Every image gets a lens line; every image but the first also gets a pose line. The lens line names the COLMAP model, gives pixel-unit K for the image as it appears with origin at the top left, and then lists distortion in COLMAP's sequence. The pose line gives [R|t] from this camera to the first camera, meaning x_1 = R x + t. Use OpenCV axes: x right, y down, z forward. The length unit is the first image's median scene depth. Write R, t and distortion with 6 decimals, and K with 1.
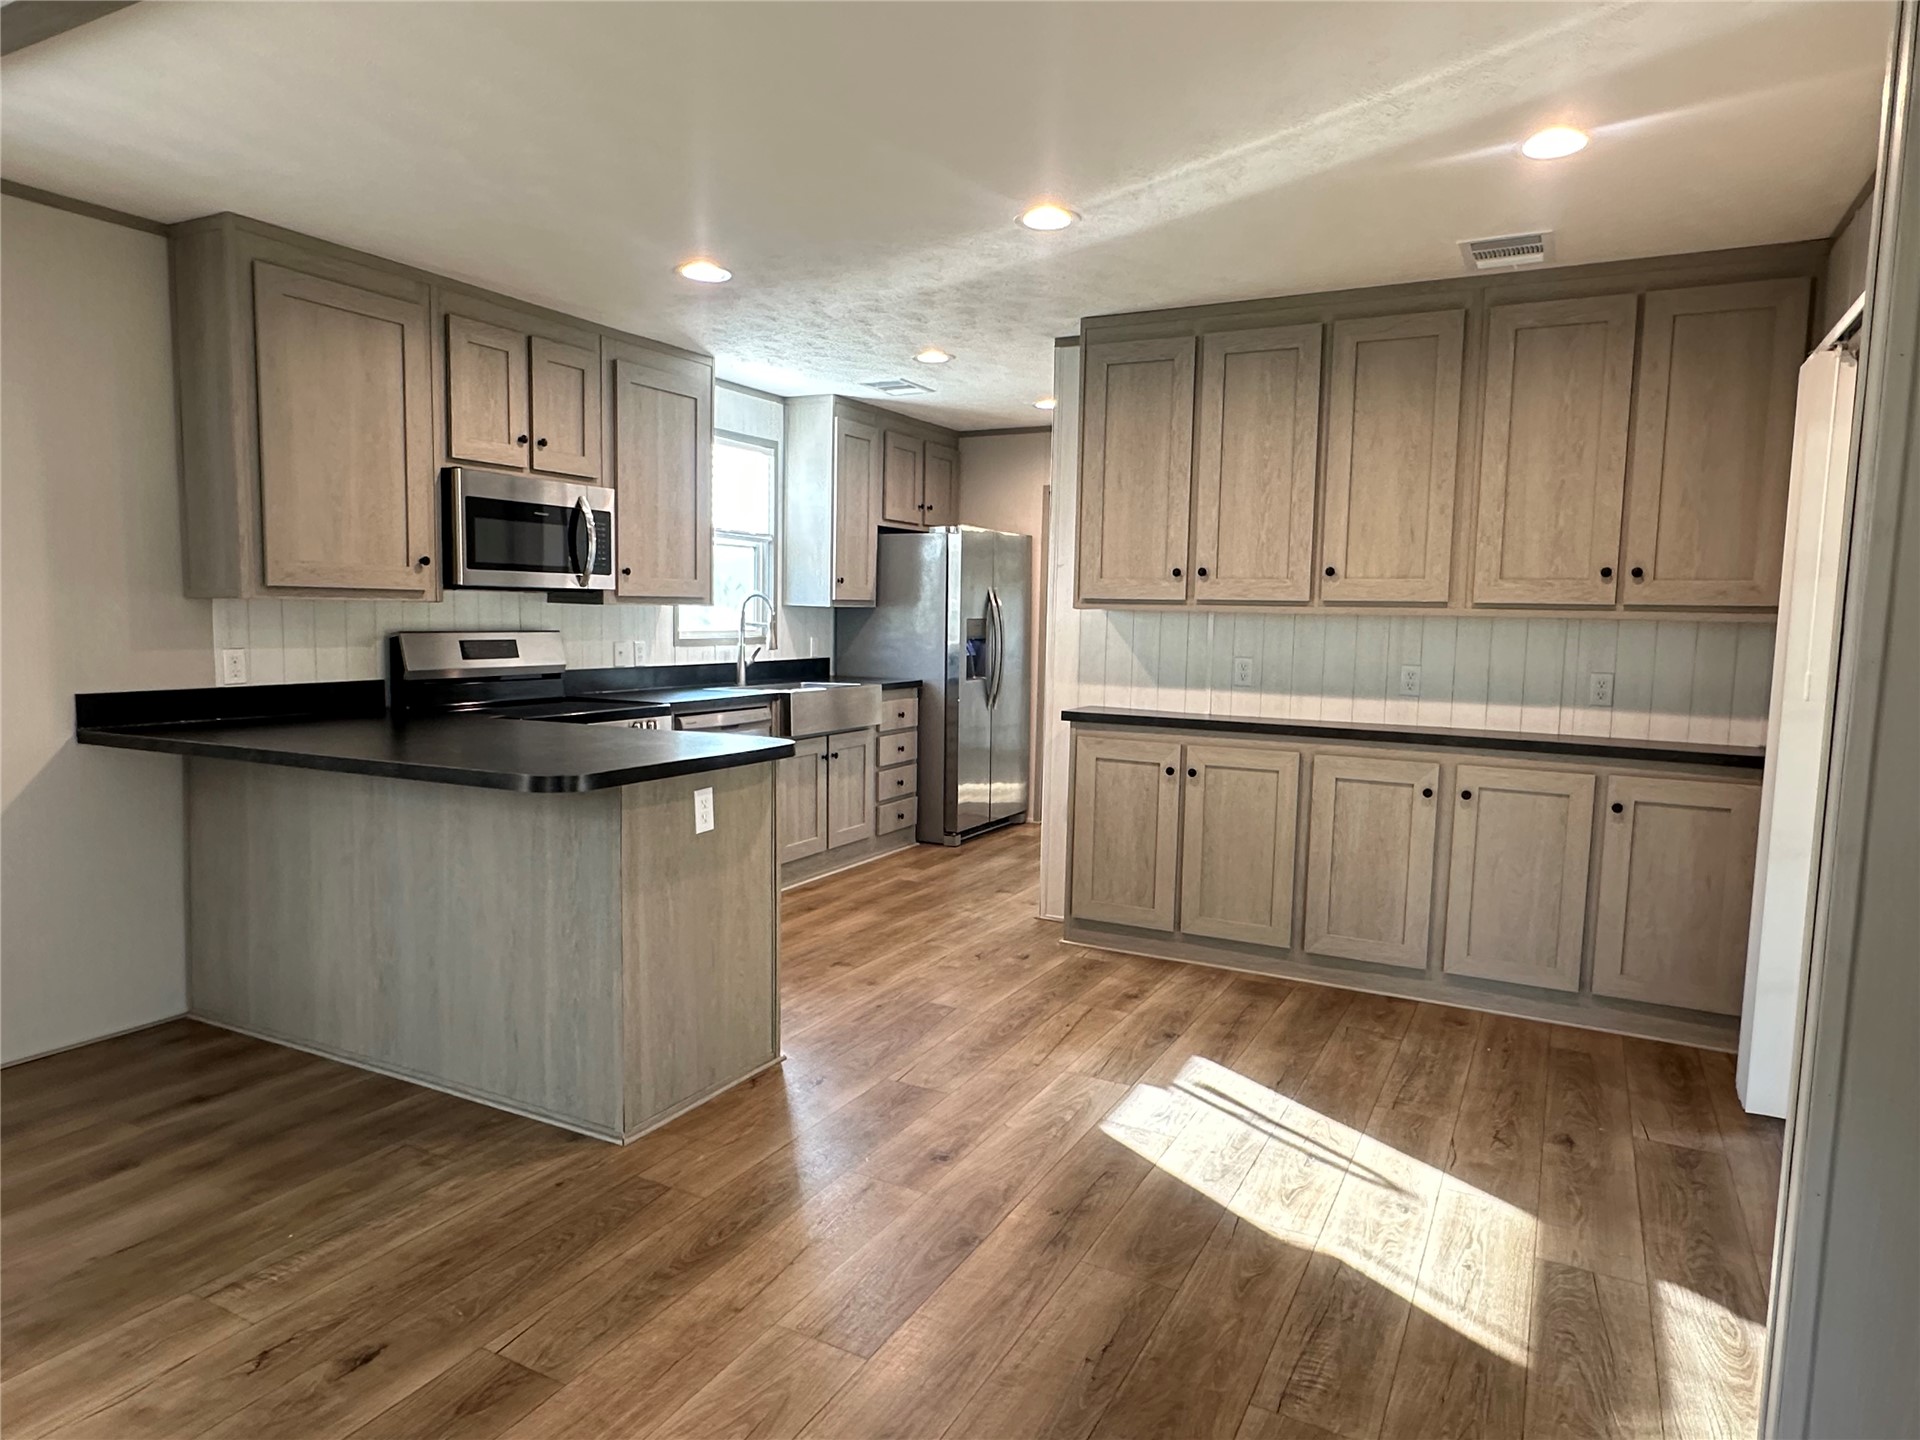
lens RADIAL K [[1160.0, 0, 957.2], [0, 1160.0, 731.0], [0, 0, 1]] dist [-0.024883, -0.001518]
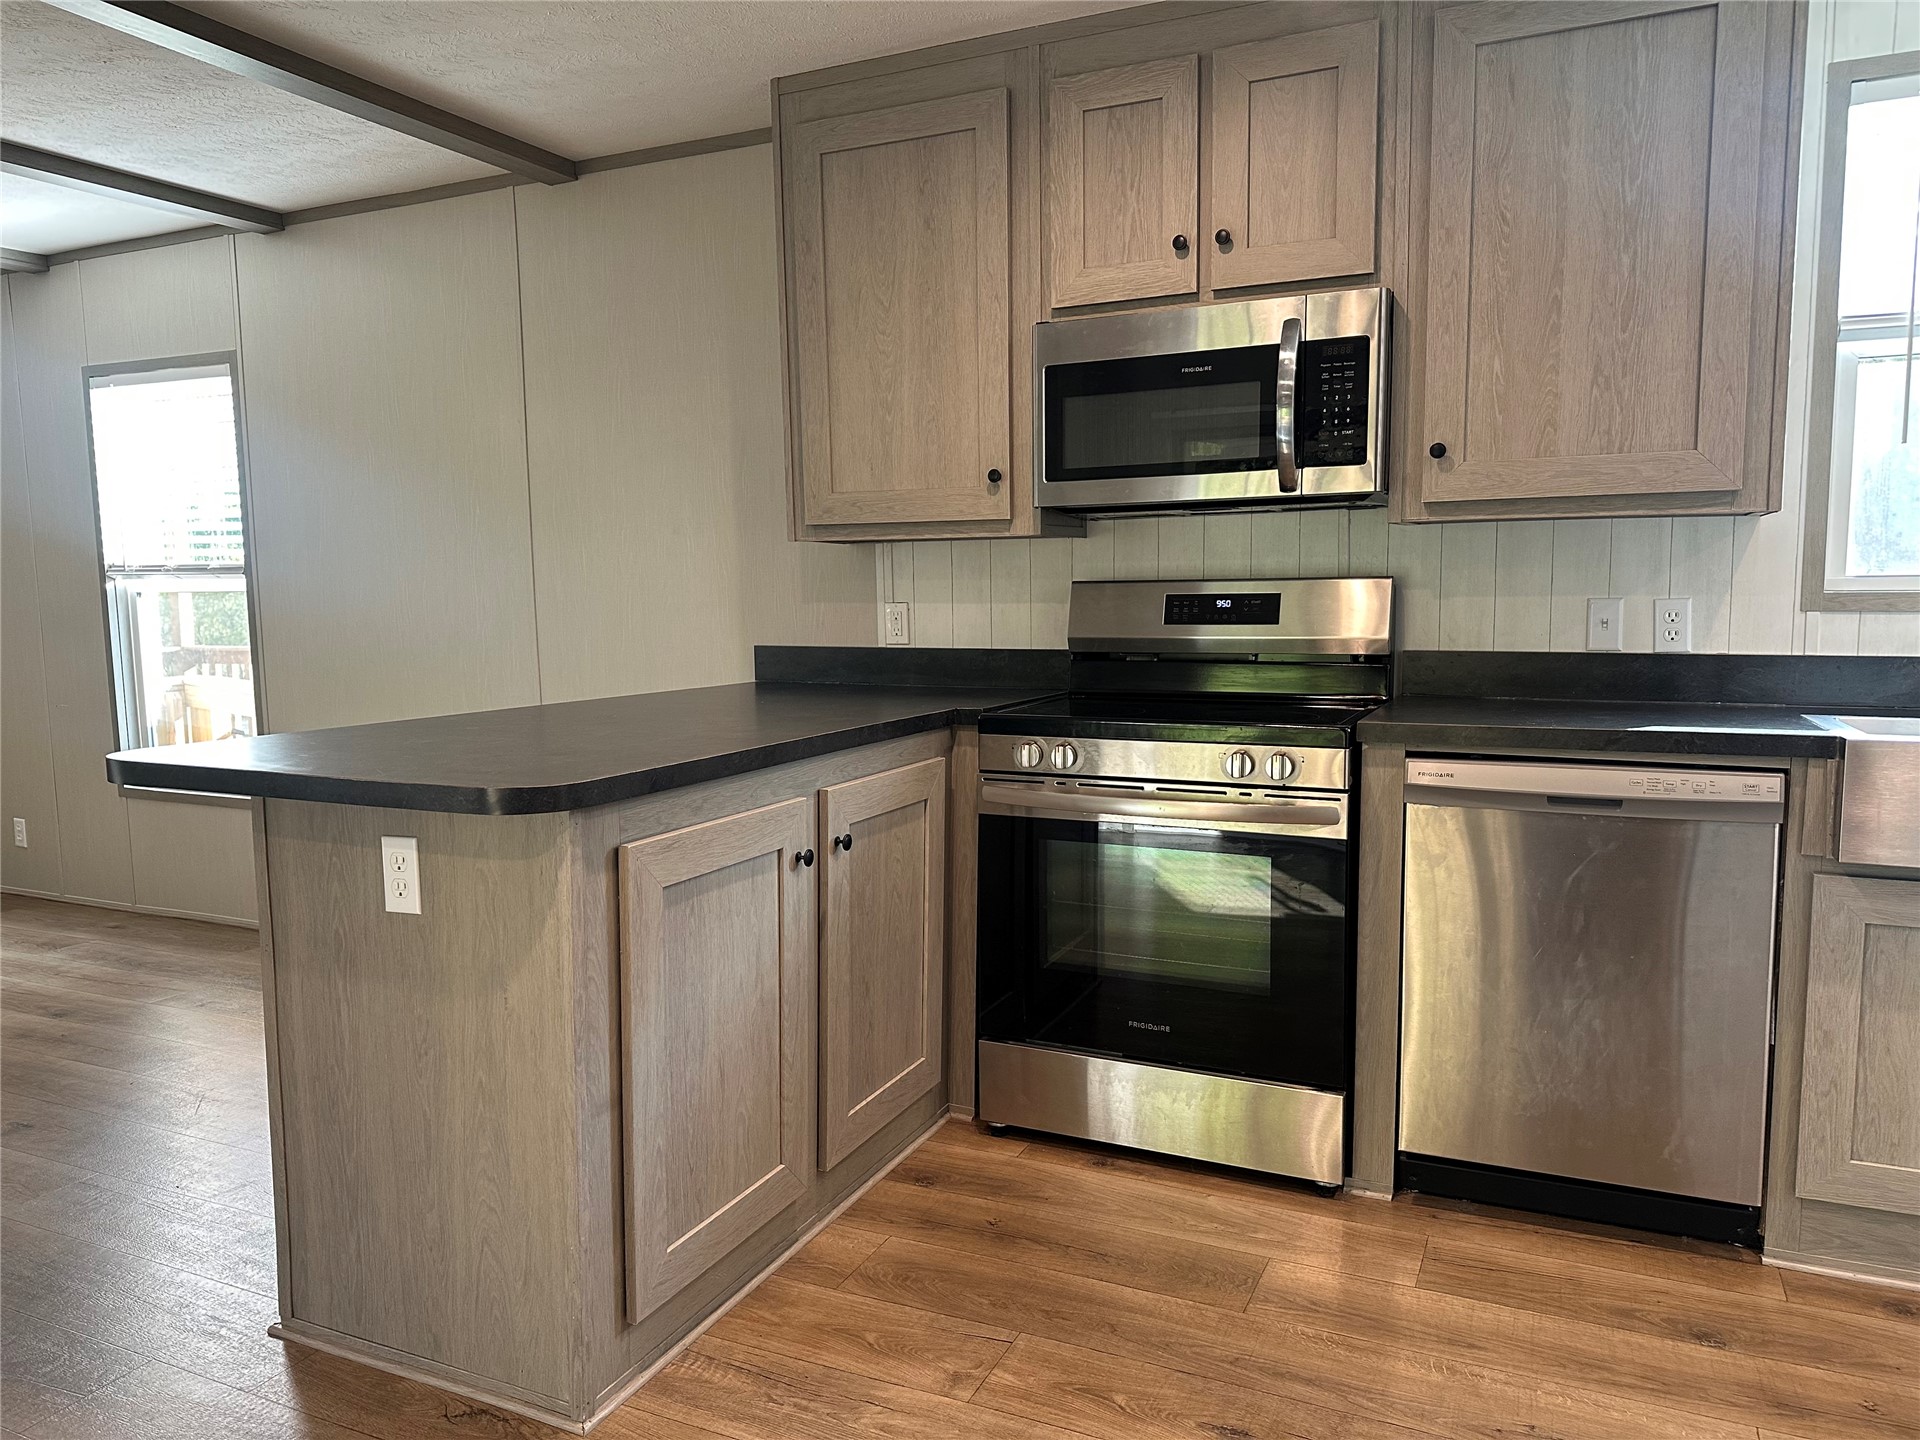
lens RADIAL K [[1337.8, 0, 924.8], [0, 1337.8, 733.2], [0, 0, 1]] dist [0.044332, -0.047717]
pose [[0.047508, 0.093240, -0.994510, 0.220782], [-0.088860, 0.992081, 0.088768, -0.040871], [0.994910, 0.084155, 0.055417, 0.605067]]
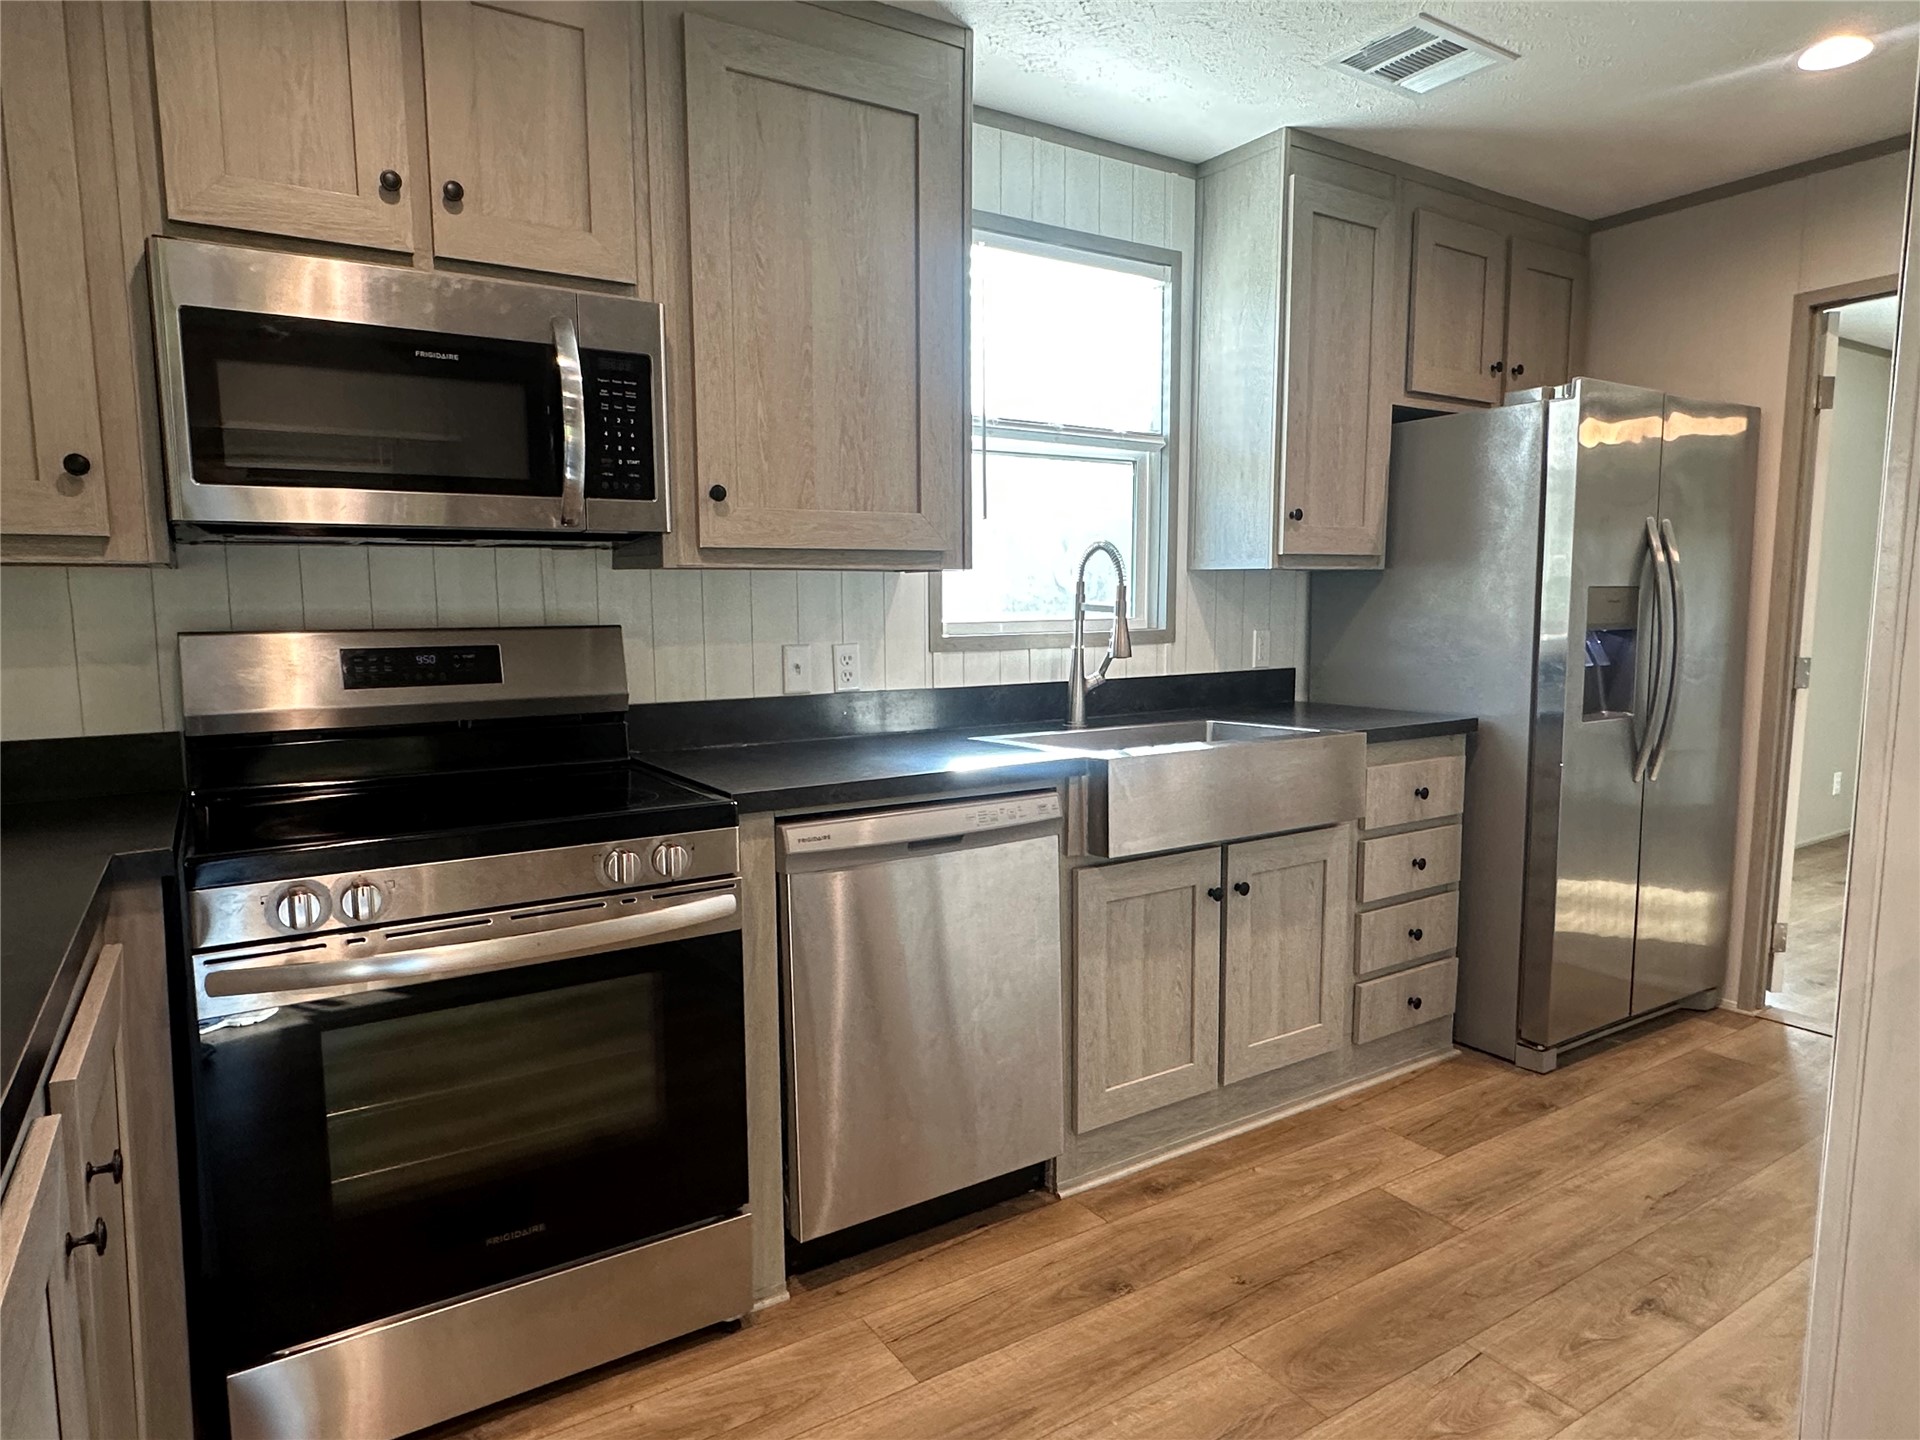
lens RADIAL K [[1159.2, 0, 955.9], [0, 1159.2, 734.0], [0, 0, 1]] dist [0.000236, 0.002872]
pose [[0.871734, 0.030796, -0.489010, 0.017608], [-0.025971, 0.999524, 0.016650, -0.042217], [0.489290, -0.001814, 0.872119, 0.512783]]
